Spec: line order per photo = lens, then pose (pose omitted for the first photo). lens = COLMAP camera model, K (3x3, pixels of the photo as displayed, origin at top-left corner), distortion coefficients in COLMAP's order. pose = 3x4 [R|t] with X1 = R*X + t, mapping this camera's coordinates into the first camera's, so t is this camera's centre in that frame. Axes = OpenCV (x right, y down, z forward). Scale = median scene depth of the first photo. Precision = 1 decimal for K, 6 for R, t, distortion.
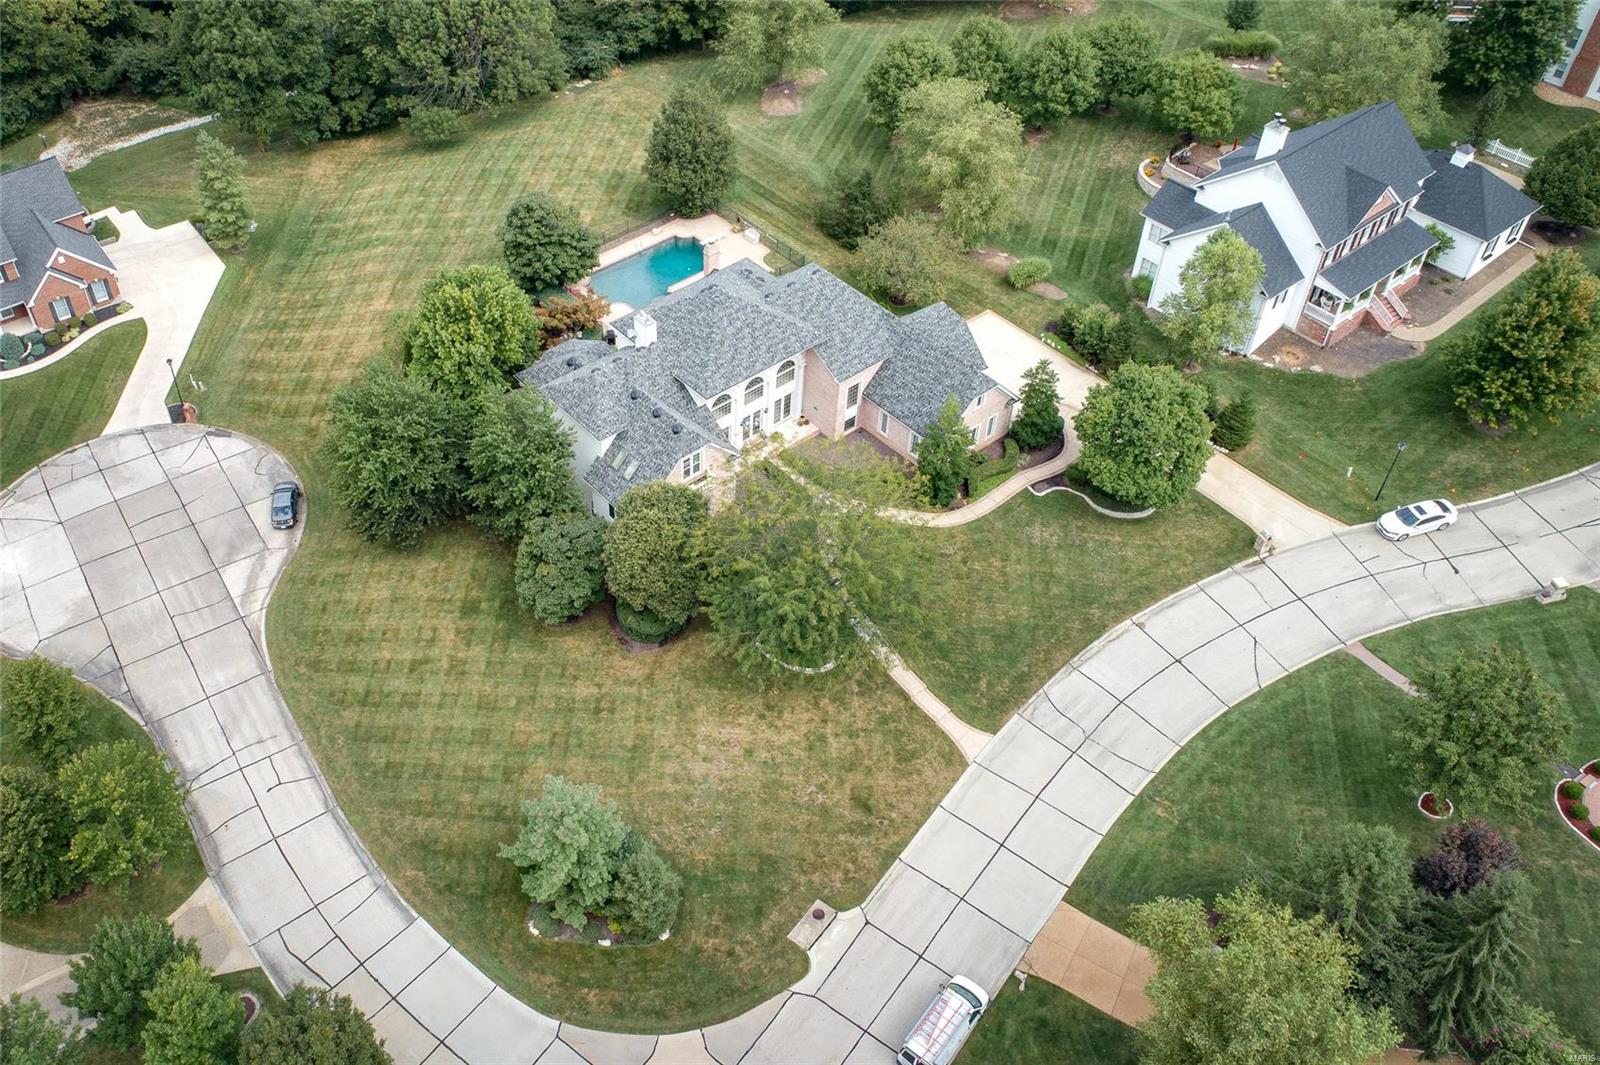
lens RADIAL K [[1299.9, 0, 596.1], [0, 1299.9, 502.5], [0, 0, 1]] dist [-0.003015, 0.005395]
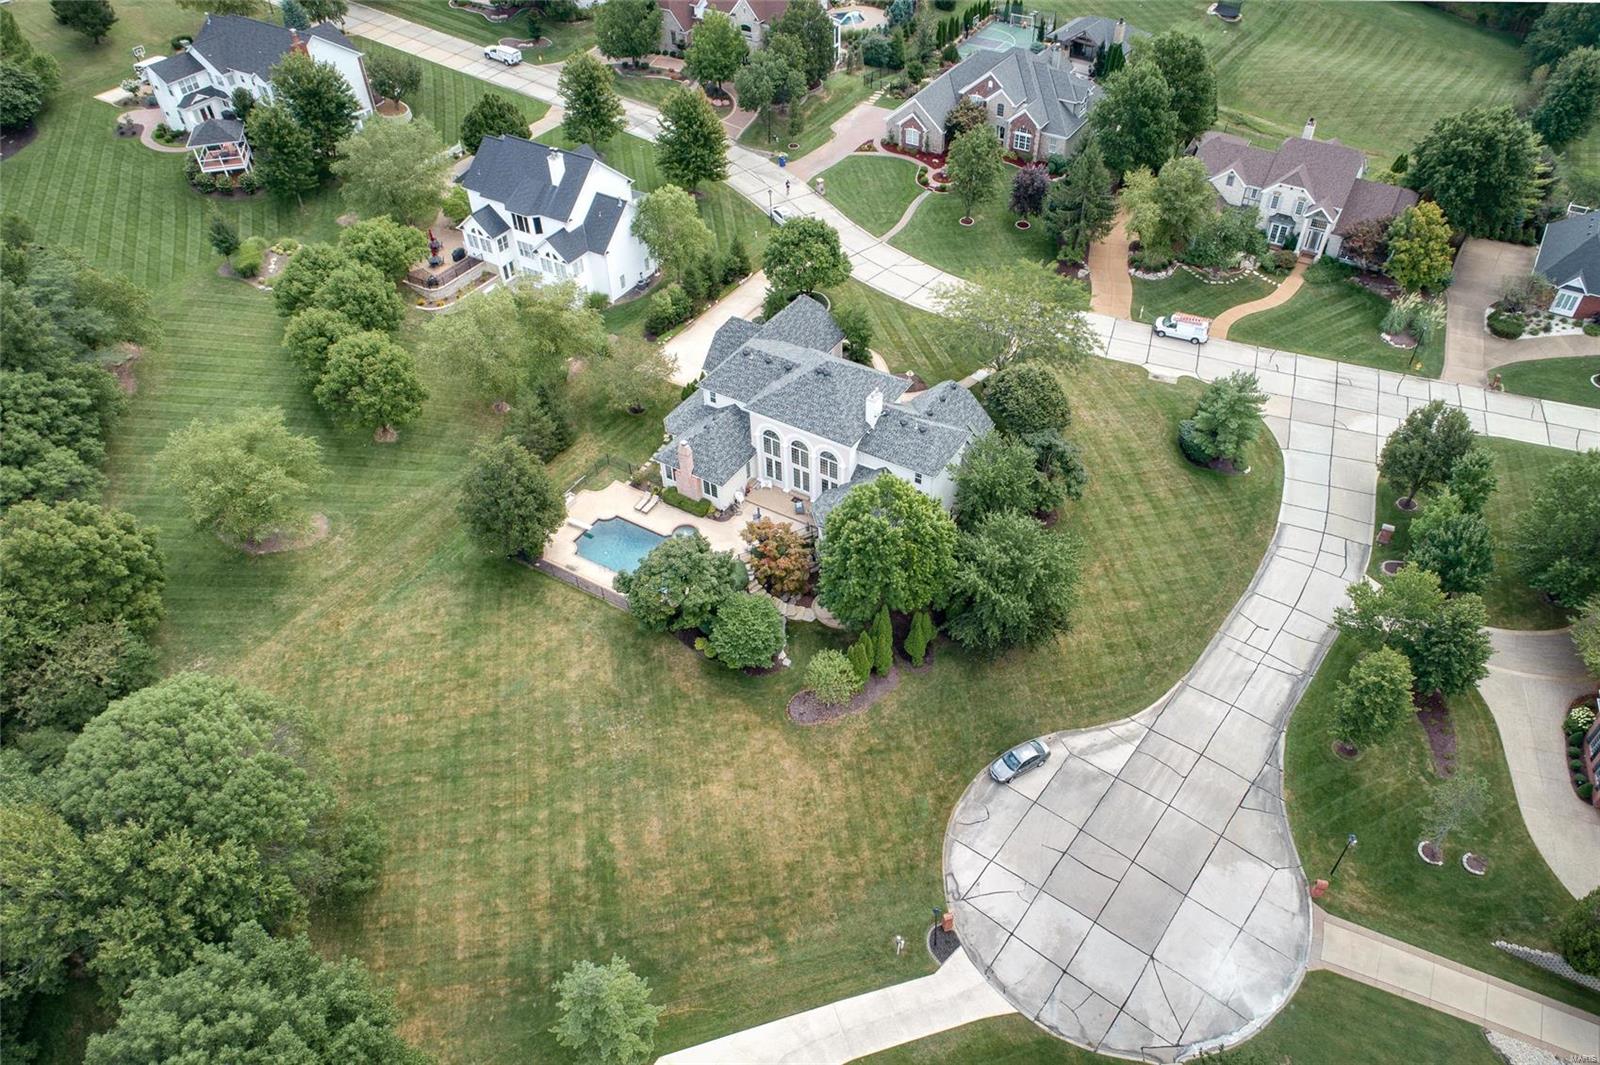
lens RADIAL K [[1149.6, 0, 814.1], [0, 1149.6, 607.5], [0, 0, 1]] dist [0.005590, 0.004887]
pose [[-0.380516, -0.629657, 0.677303, -0.795455], [0.670243, 0.316846, 0.671106, -0.836434], [-0.637168, 0.709324, 0.301458, 0.833117]]
